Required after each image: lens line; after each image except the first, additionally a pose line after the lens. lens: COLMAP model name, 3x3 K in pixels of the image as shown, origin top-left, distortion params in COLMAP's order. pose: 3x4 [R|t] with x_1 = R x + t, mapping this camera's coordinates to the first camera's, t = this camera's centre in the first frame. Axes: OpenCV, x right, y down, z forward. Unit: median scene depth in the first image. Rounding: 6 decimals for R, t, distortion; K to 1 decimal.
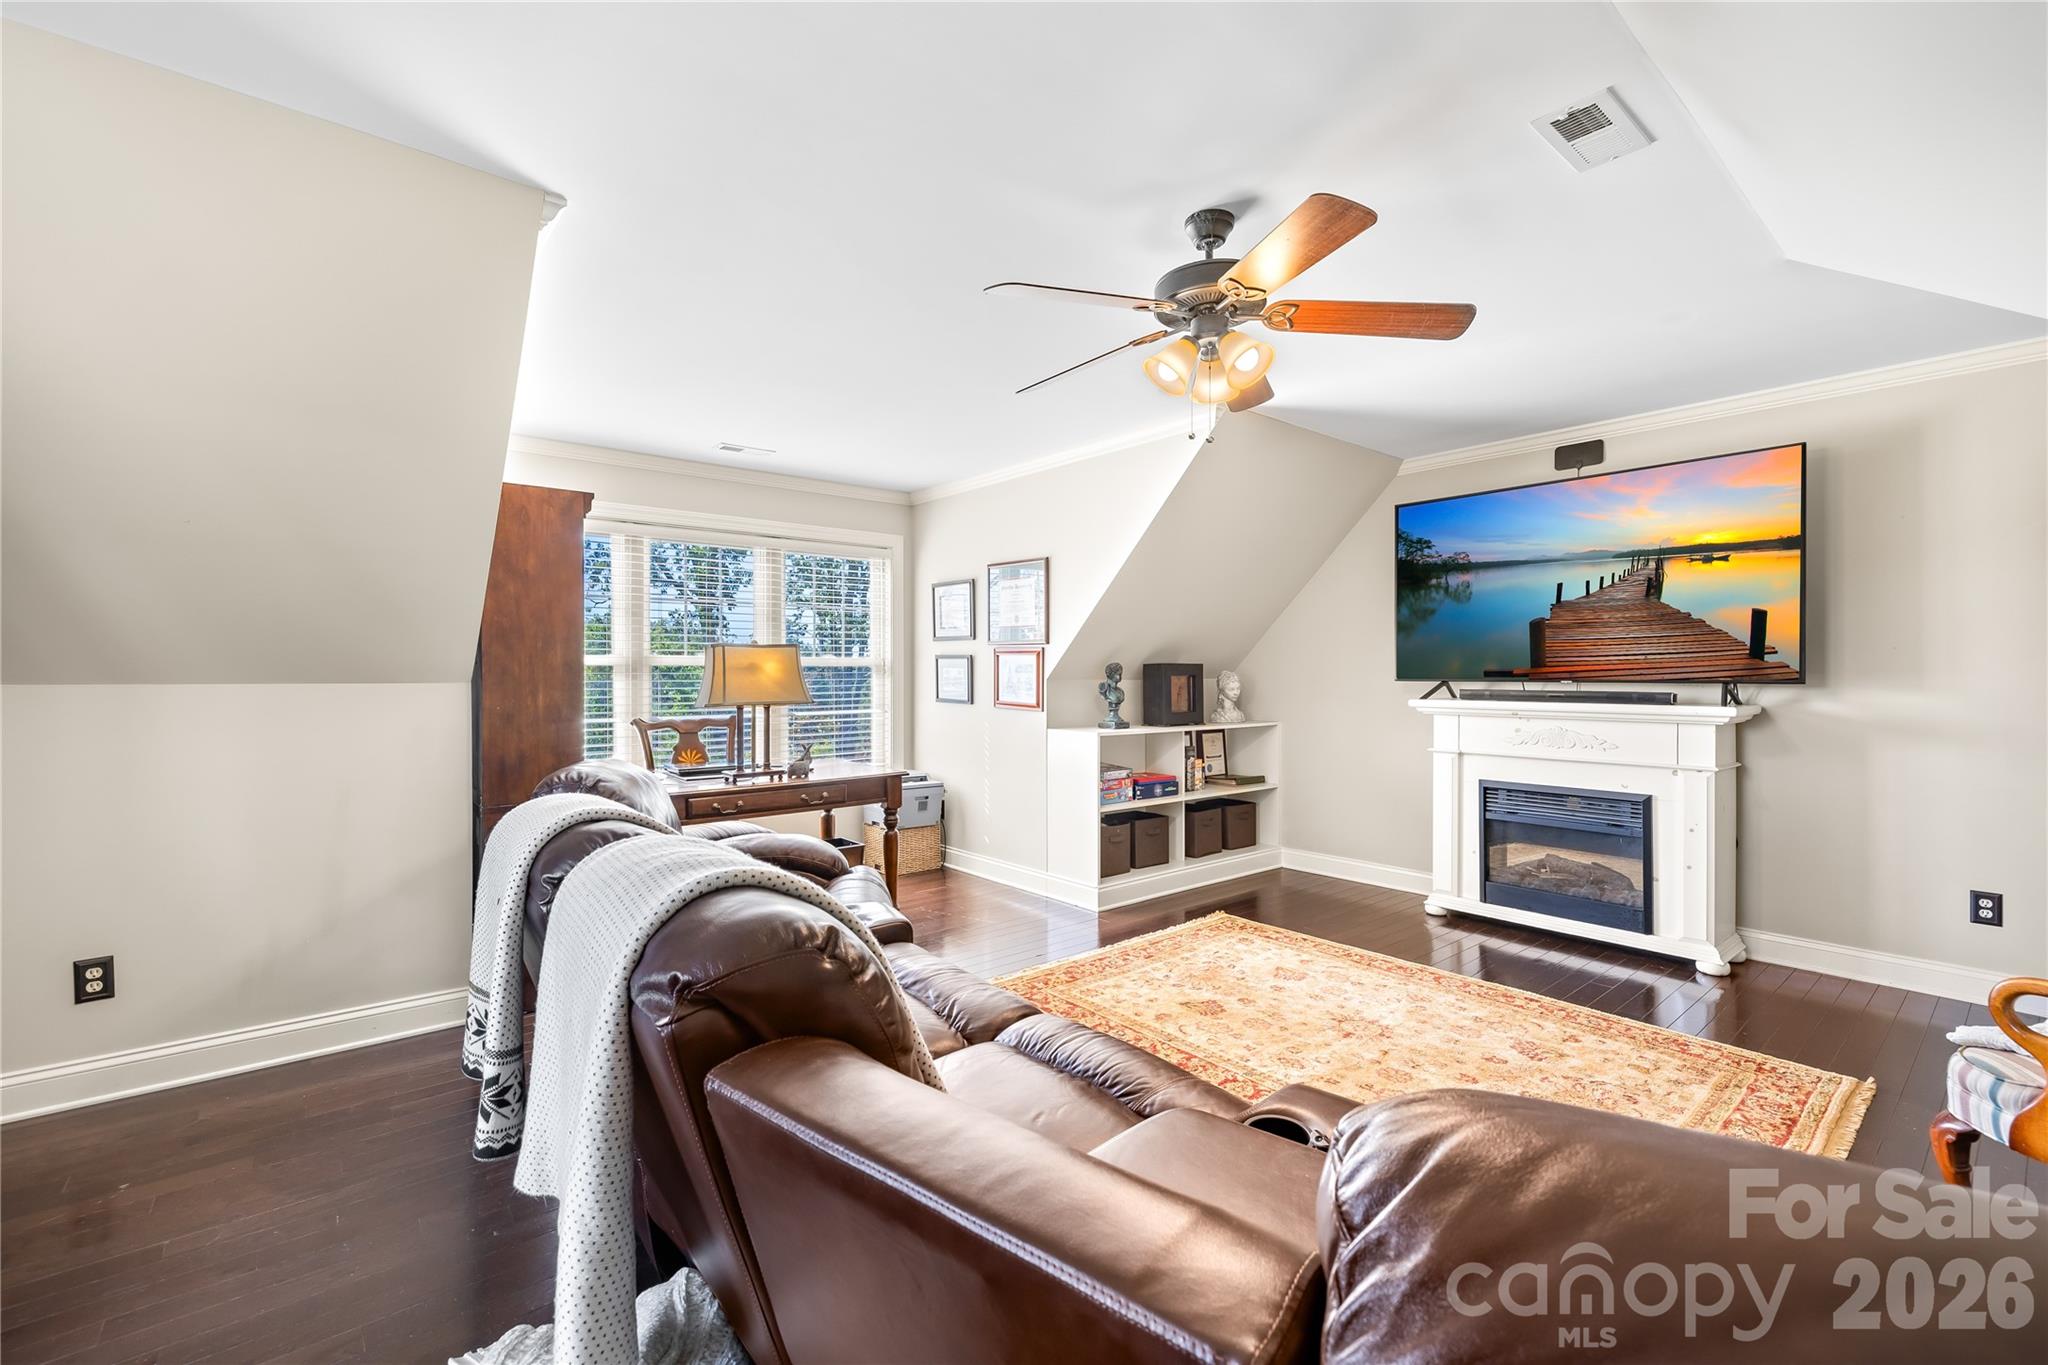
lens RADIAL K [[862.5, 0, 1020.2], [0, 862.5, 677.1], [0, 0, 1]] dist [0.002030, -0.000034]
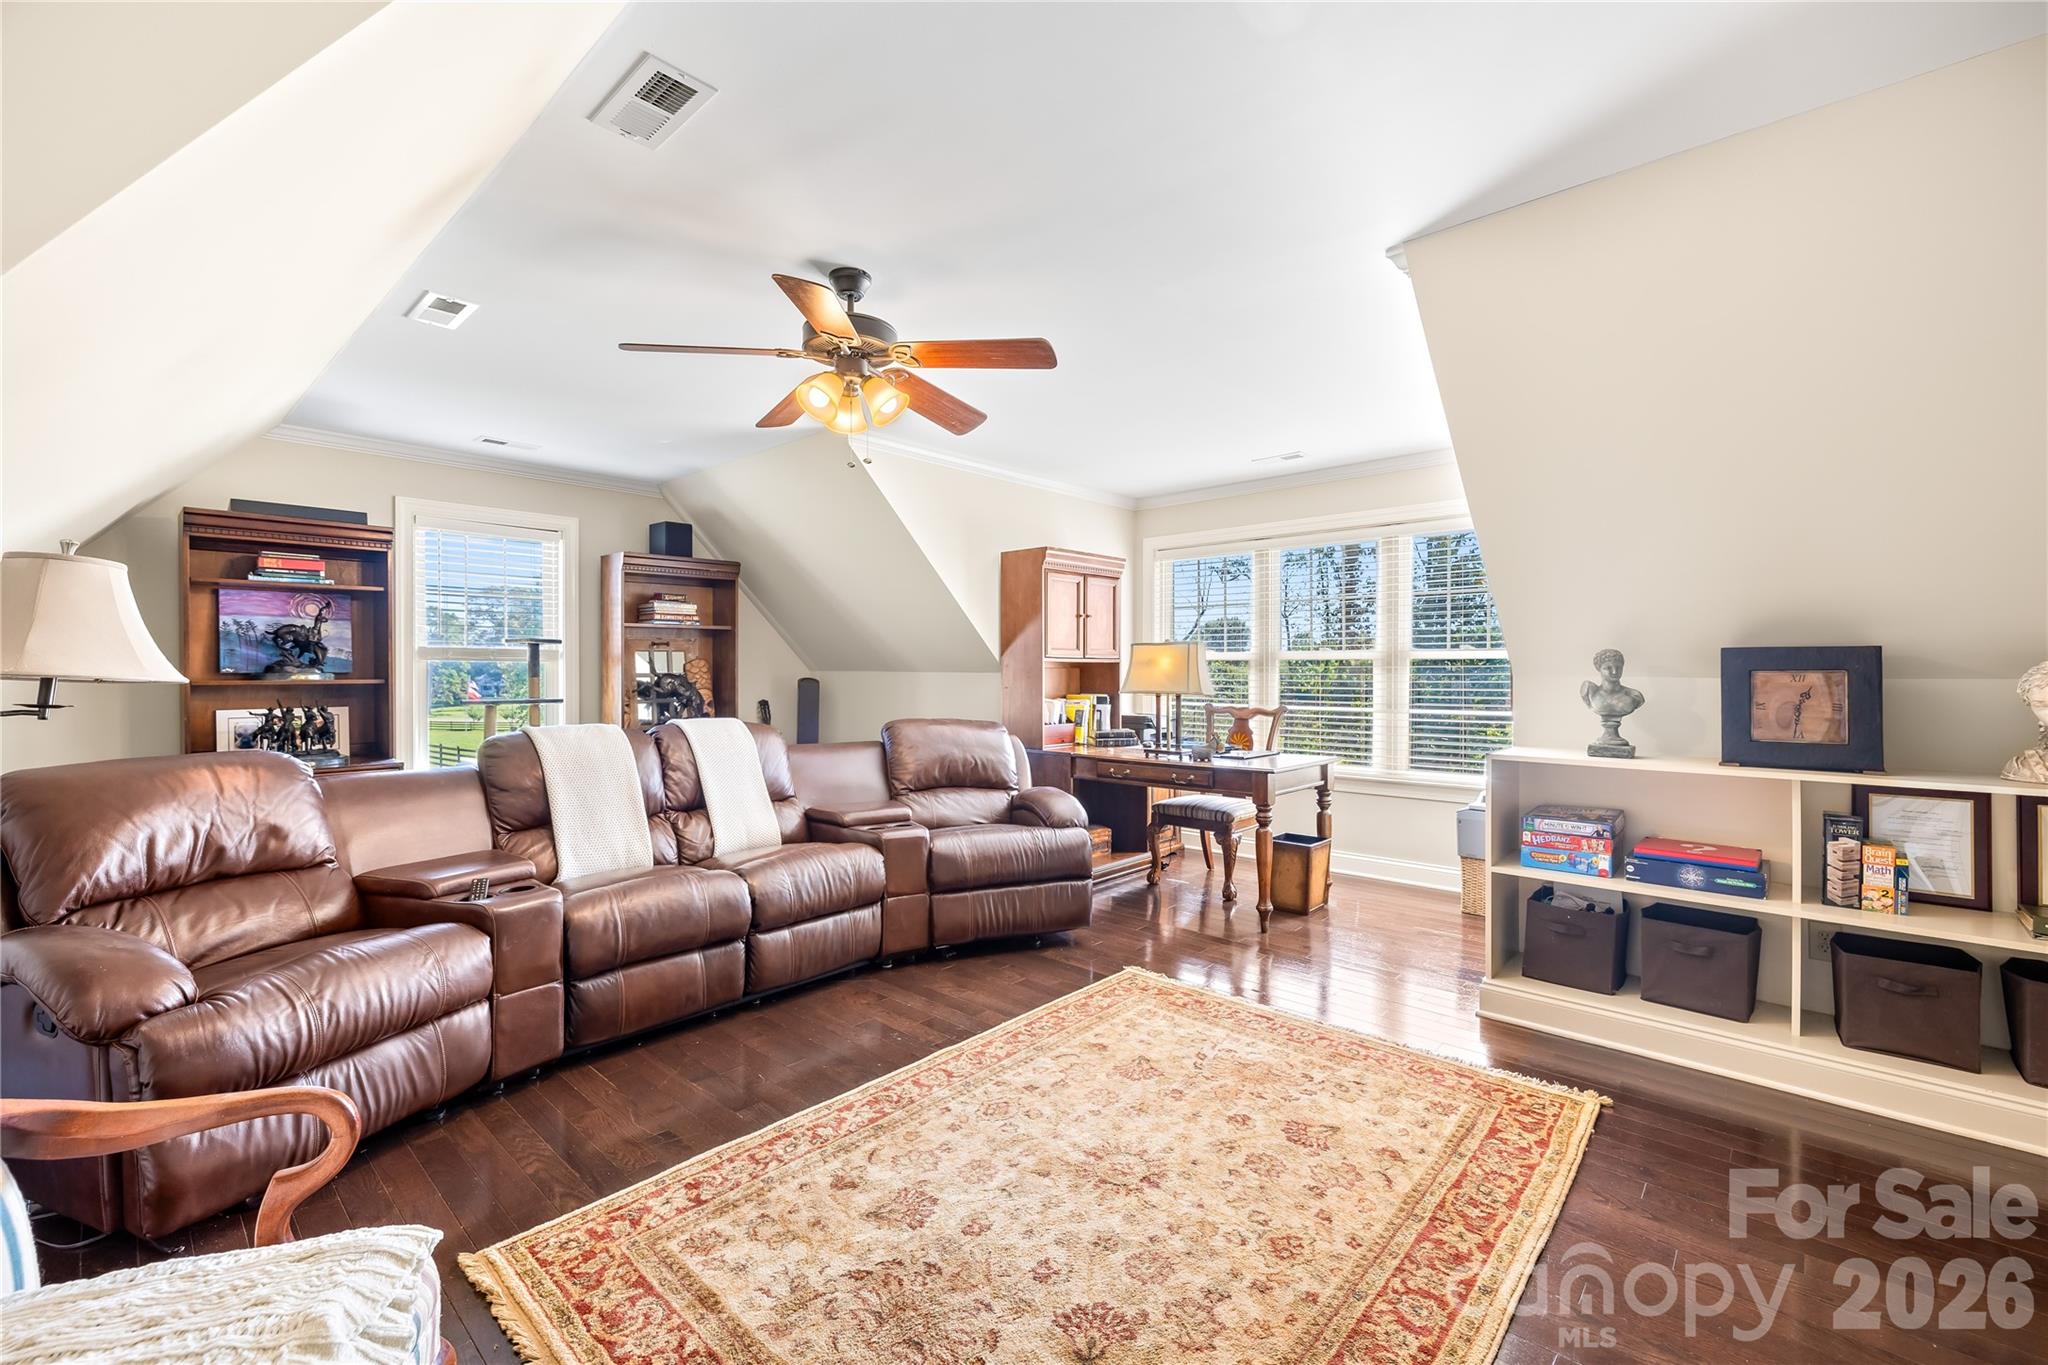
lens RADIAL K [[862.5, 0, 1019.7], [0, 862.5, 674.5], [0, 0, 1]] dist [0.002030, -0.000034]
pose [[0.138855, 0.007418, -0.990285, 0.818936], [-0.003381, 0.999970, 0.007017, -0.001619], [0.990307, 0.002374, 0.138876, 0.620908]]
